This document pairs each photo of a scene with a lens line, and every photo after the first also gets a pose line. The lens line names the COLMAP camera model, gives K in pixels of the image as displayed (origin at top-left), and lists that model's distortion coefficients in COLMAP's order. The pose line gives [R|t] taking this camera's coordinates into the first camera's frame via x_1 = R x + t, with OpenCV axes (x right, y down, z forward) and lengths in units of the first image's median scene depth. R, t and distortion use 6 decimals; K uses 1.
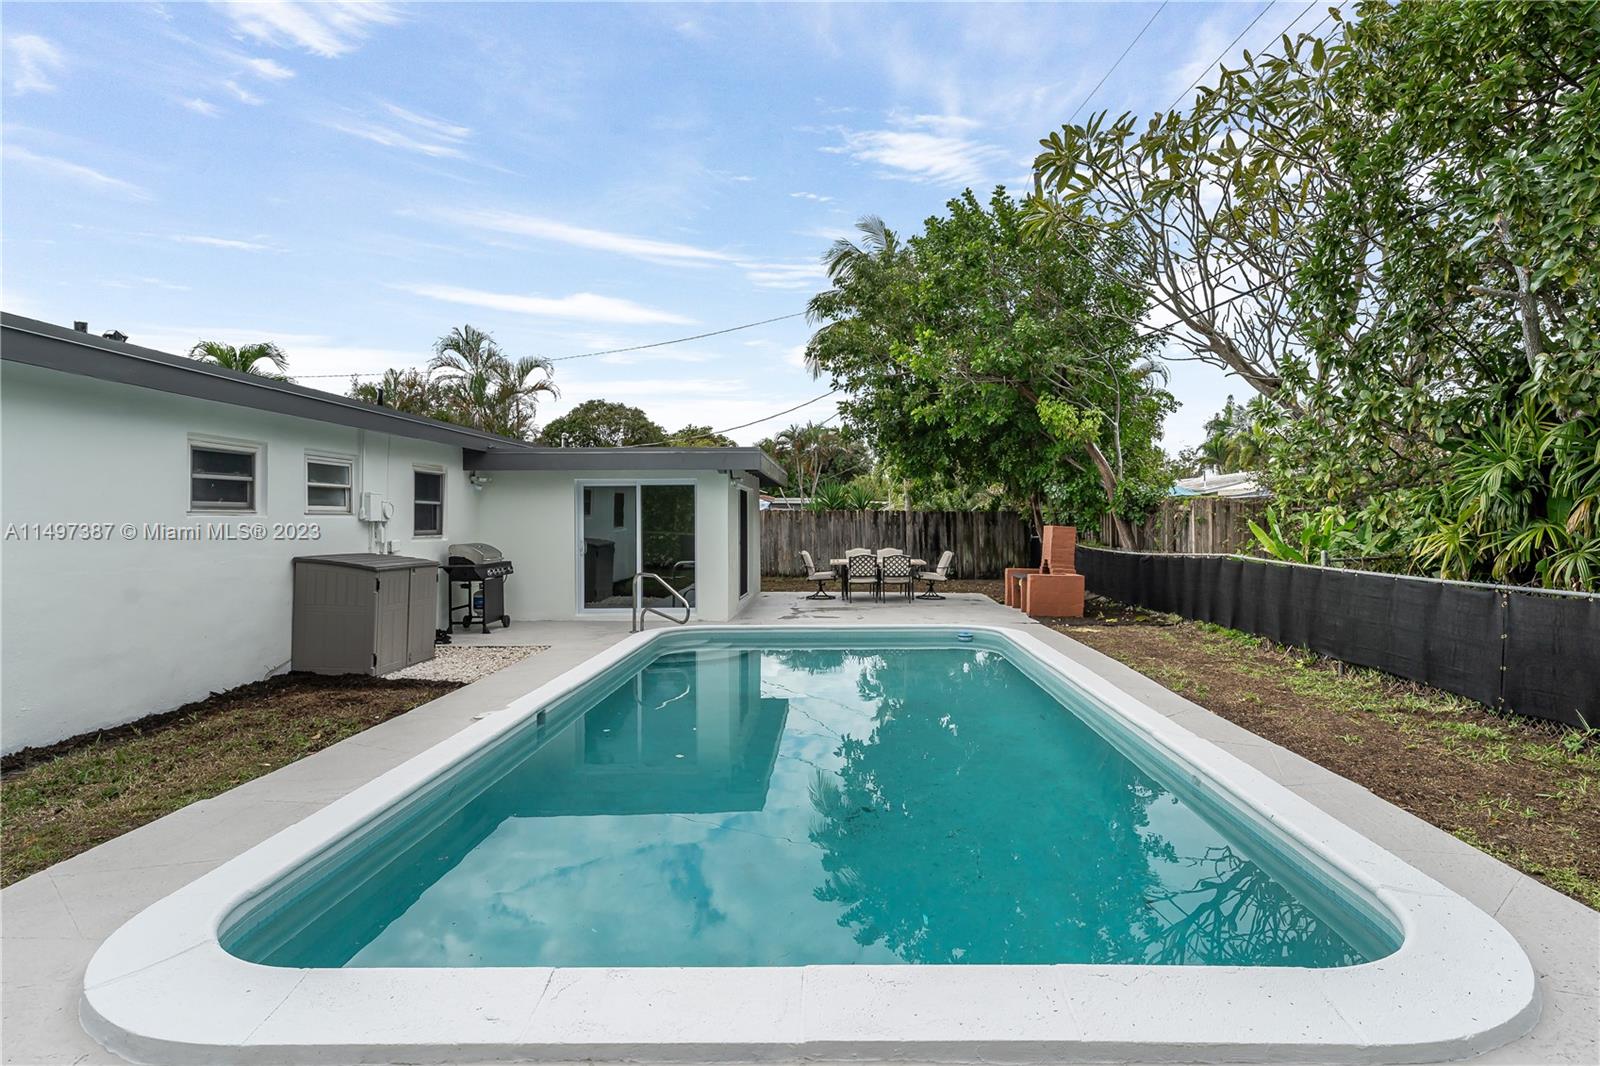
lens RADIAL K [[838.2, 0, 807.4], [0, 838.2, 526.1], [0, 0, 1]] dist [-0.000326, -0.002690]
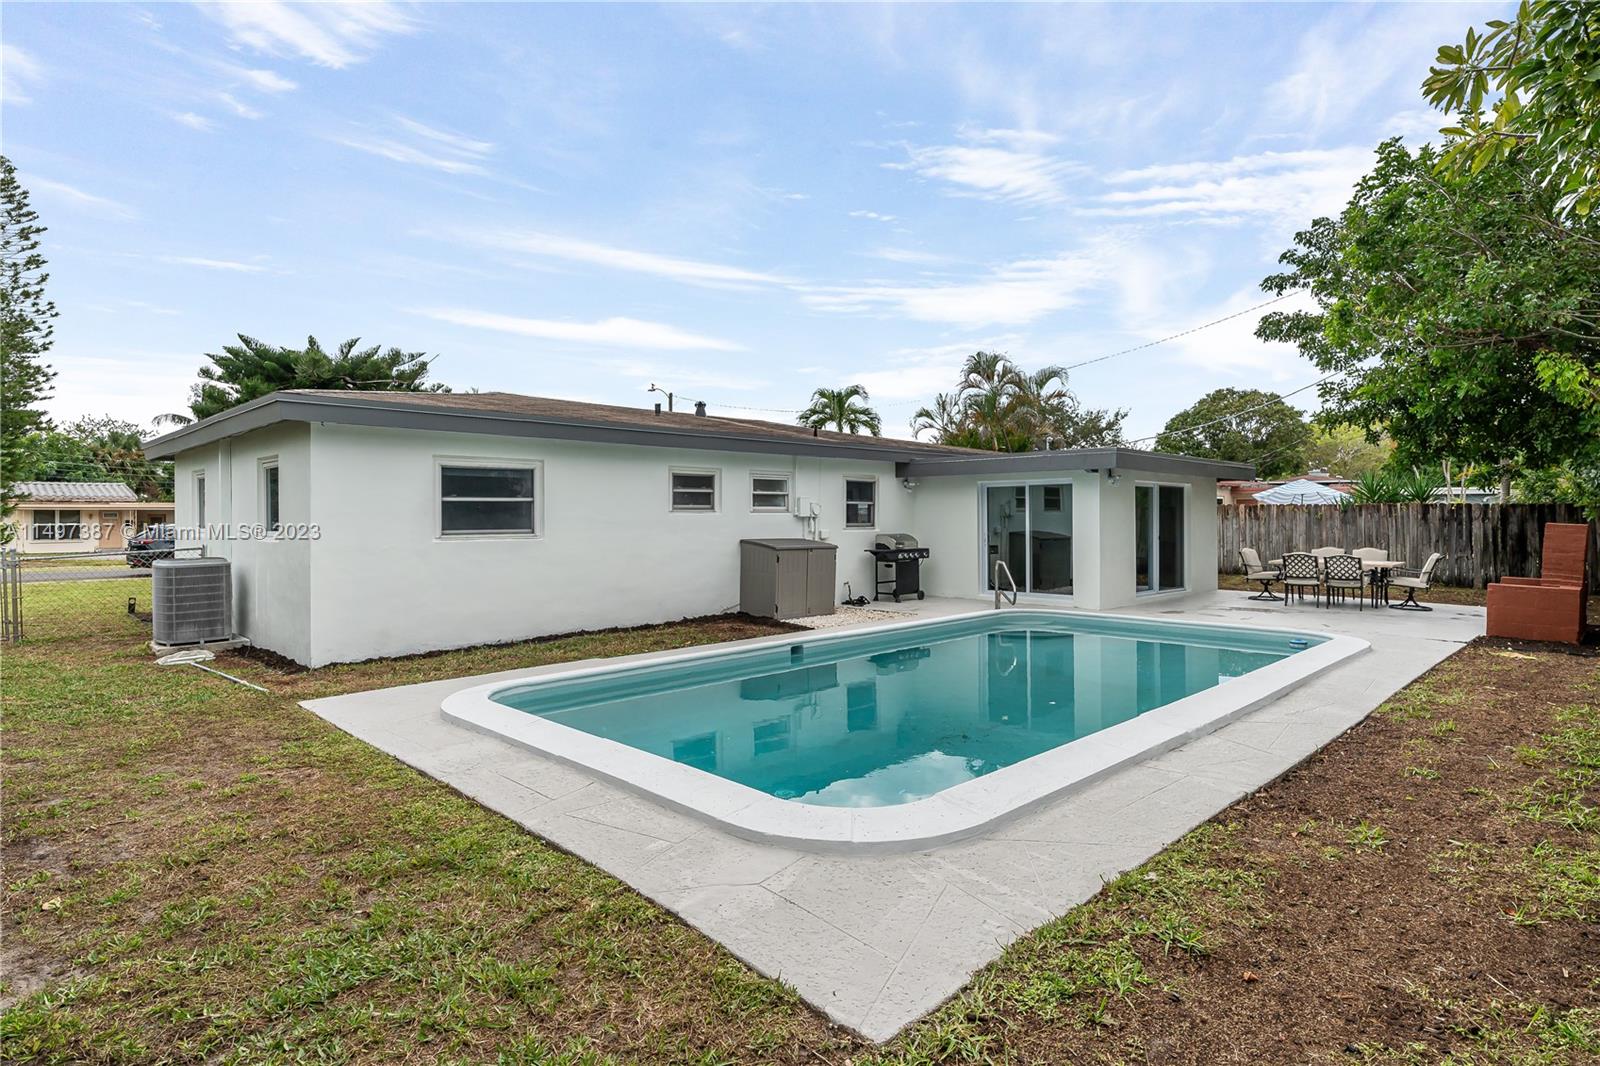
lens RADIAL K [[838.2, 0, 809.9], [0, 838.2, 523.9], [0, 0, 1]] dist [-0.000326, -0.002690]
pose [[0.713401, 0.006277, -0.700728, 0.403566], [-0.003982, 0.999980, 0.004903, -0.000389], [0.700745, -0.000707, 0.713412, -0.024658]]
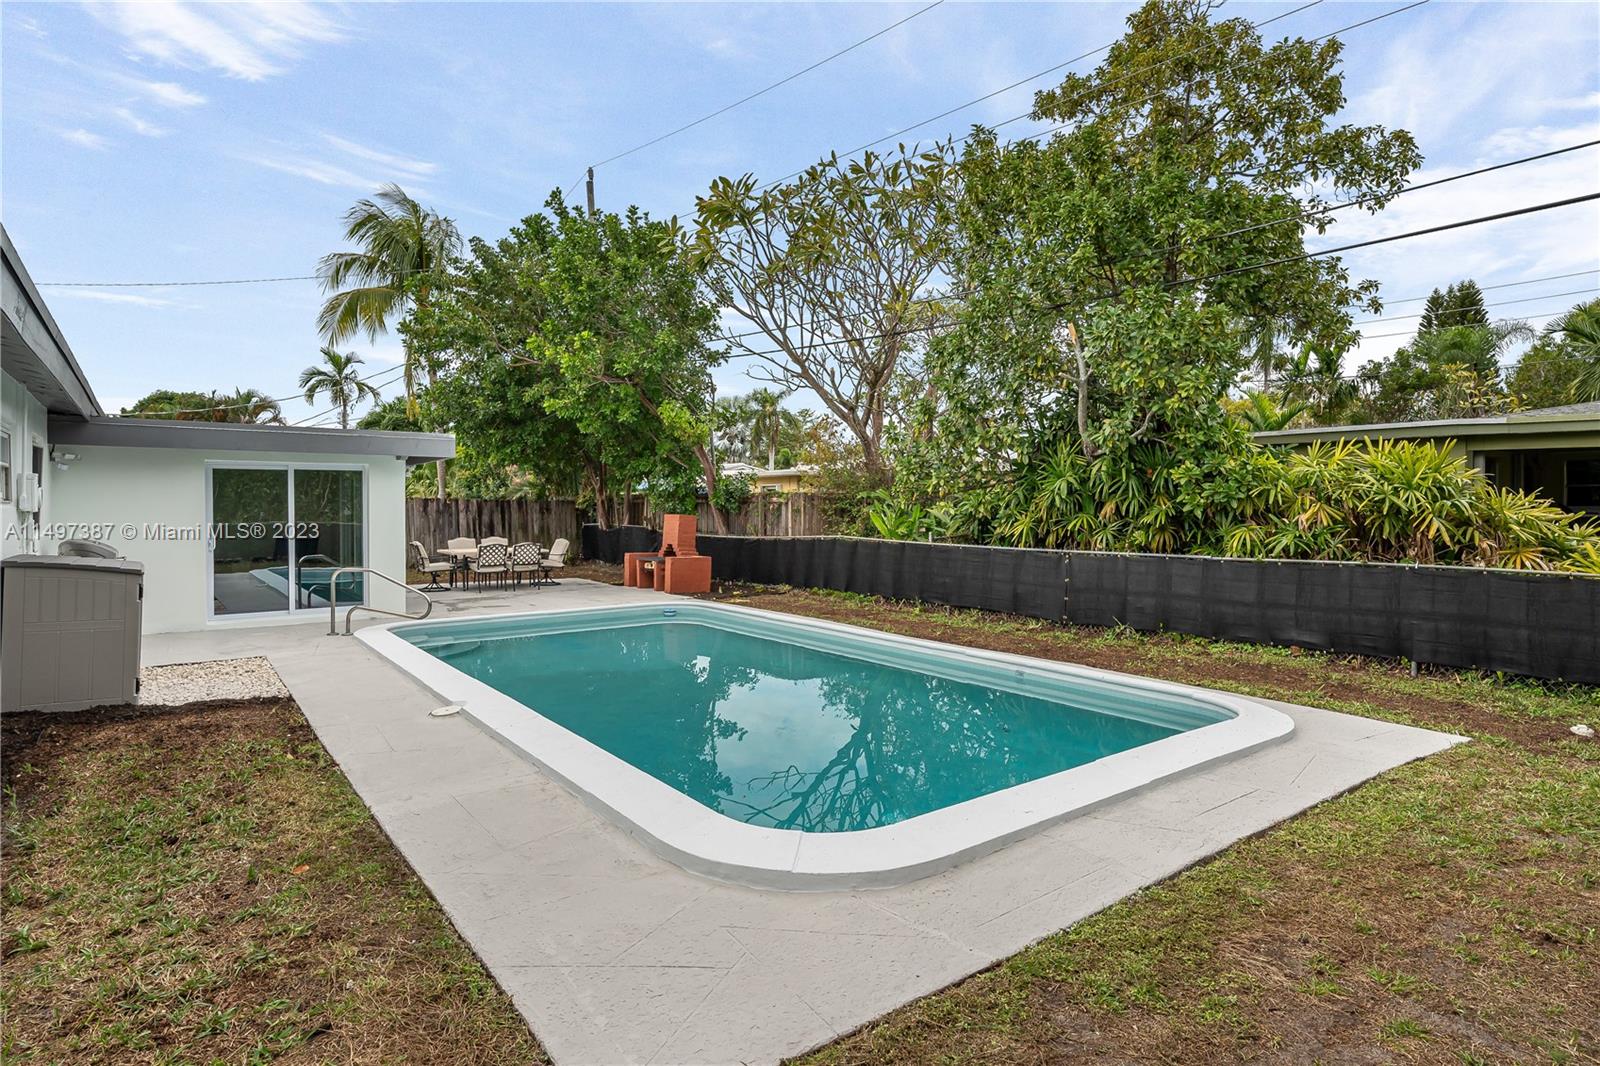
lens RADIAL K [[838.2, 0, 788.2], [0, 838.2, 527.6], [0, 0, 1]] dist [-0.000326, -0.002690]
pose [[0.798391, -0.011999, 0.602020, -0.314102], [0.001669, 0.999842, 0.017715, -0.002985], [-0.602137, -0.013139, 0.798284, -0.009514]]
